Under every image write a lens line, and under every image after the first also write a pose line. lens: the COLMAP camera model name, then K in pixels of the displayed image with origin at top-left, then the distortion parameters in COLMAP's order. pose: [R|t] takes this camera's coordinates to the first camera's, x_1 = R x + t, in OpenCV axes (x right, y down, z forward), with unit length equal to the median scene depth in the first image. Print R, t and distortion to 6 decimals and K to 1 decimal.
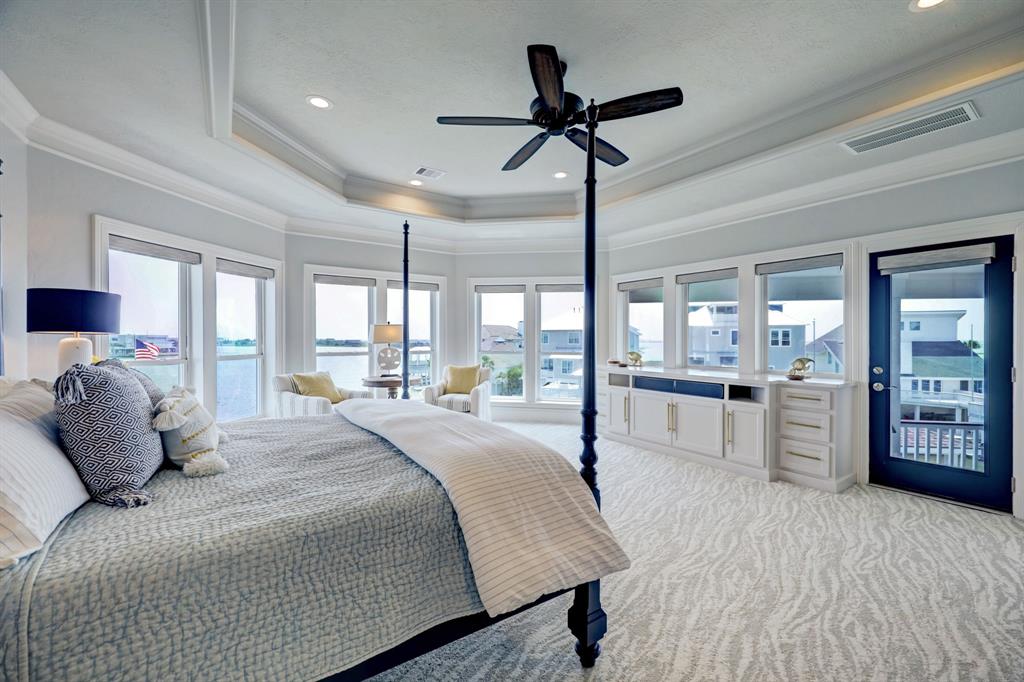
lens RADIAL K [[426.5, 0, 516.7], [0, 426.5, 340.3], [0, 0, 1]] dist [0.005000, -0.000377]
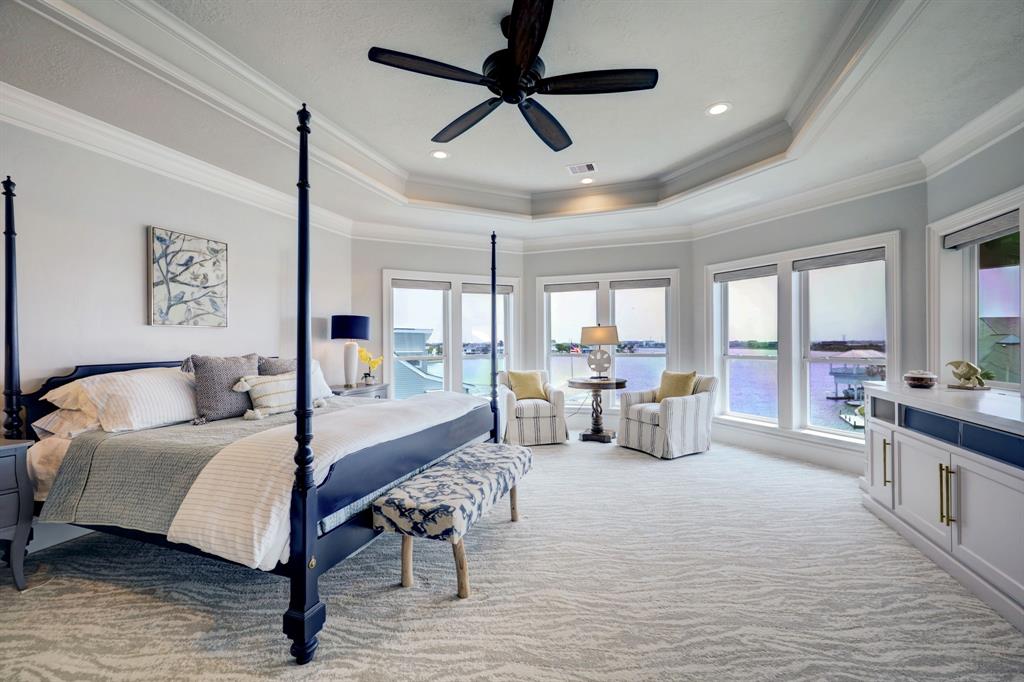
lens RADIAL K [[426.5, 0, 513.1], [0, 426.5, 343.0], [0, 0, 1]] dist [0.005000, -0.000377]
pose [[0.587781, -0.004946, -0.809005, 0.441168], [0.005788, 0.999981, -0.001907, 0.002471], [0.809000, -0.003562, 0.587798, 0.280486]]
